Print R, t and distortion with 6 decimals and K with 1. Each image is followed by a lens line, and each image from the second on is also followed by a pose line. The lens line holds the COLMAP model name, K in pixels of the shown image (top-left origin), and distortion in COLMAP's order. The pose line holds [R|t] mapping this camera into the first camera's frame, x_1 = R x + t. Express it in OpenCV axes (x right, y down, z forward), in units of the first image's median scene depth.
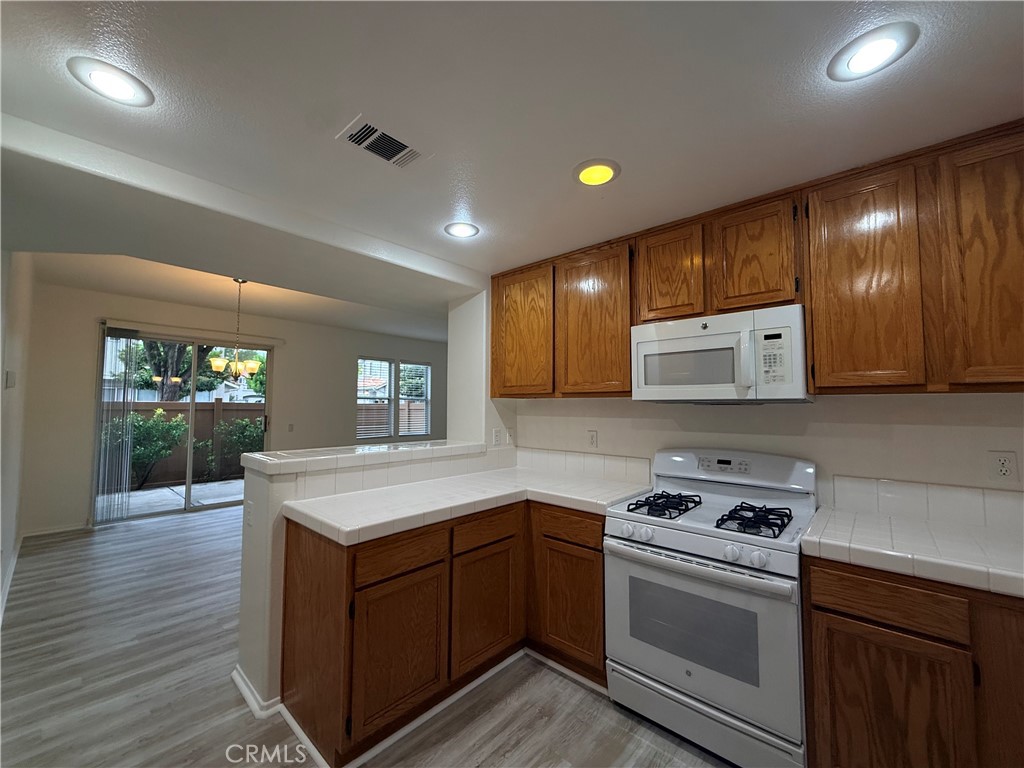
lens RADIAL K [[408.5, 0, 509.1], [0, 408.5, 383.9], [0, 0, 1]] dist [0.000385, 0.000128]
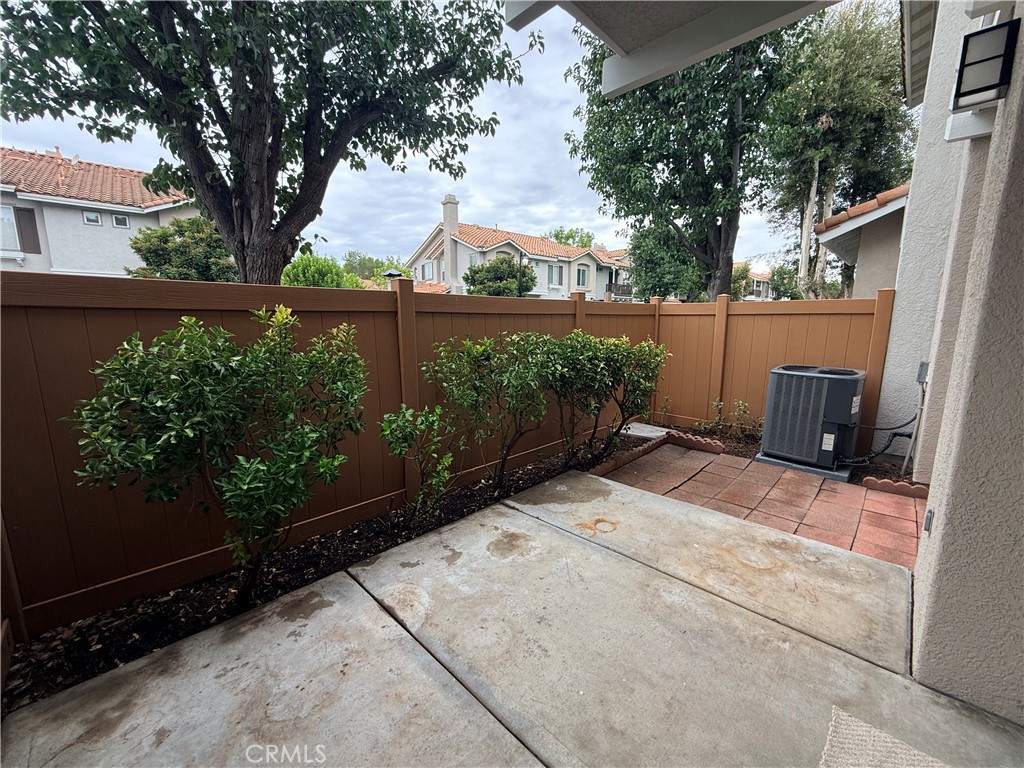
lens RADIAL K [[408.5, 0, 509.1], [0, 408.5, 383.9], [0, 0, 1]] dist [0.000385, 0.000128]
pose [[0.998925, 0.002988, -0.046250, -0.723278], [0.006967, 0.976898, 0.213593, 0.057630], [0.045820, -0.213686, 0.975827, 0.764002]]
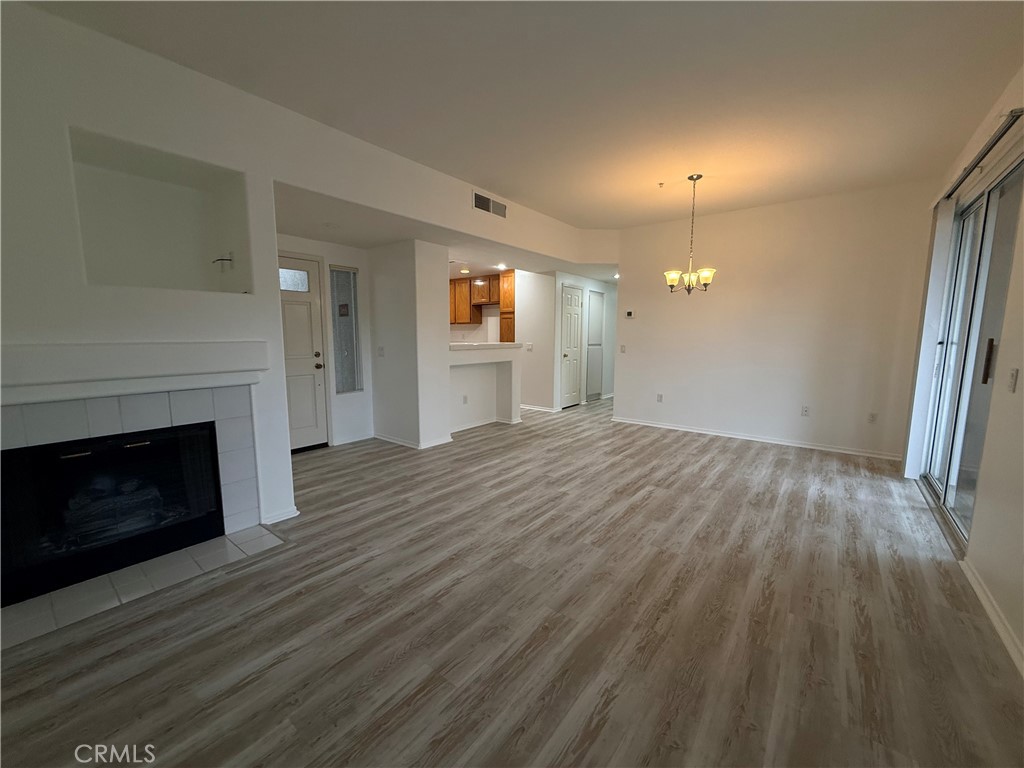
lens RADIAL K [[408.5, 0, 509.1], [0, 408.5, 383.9], [0, 0, 1]] dist [0.000385, 0.000128]
pose [[-0.997783, 0.000110, -0.066550, -0.123652], [-0.004406, 0.997695, 0.067711, 0.082202], [0.066404, 0.067854, -0.995483, 1.163232]]
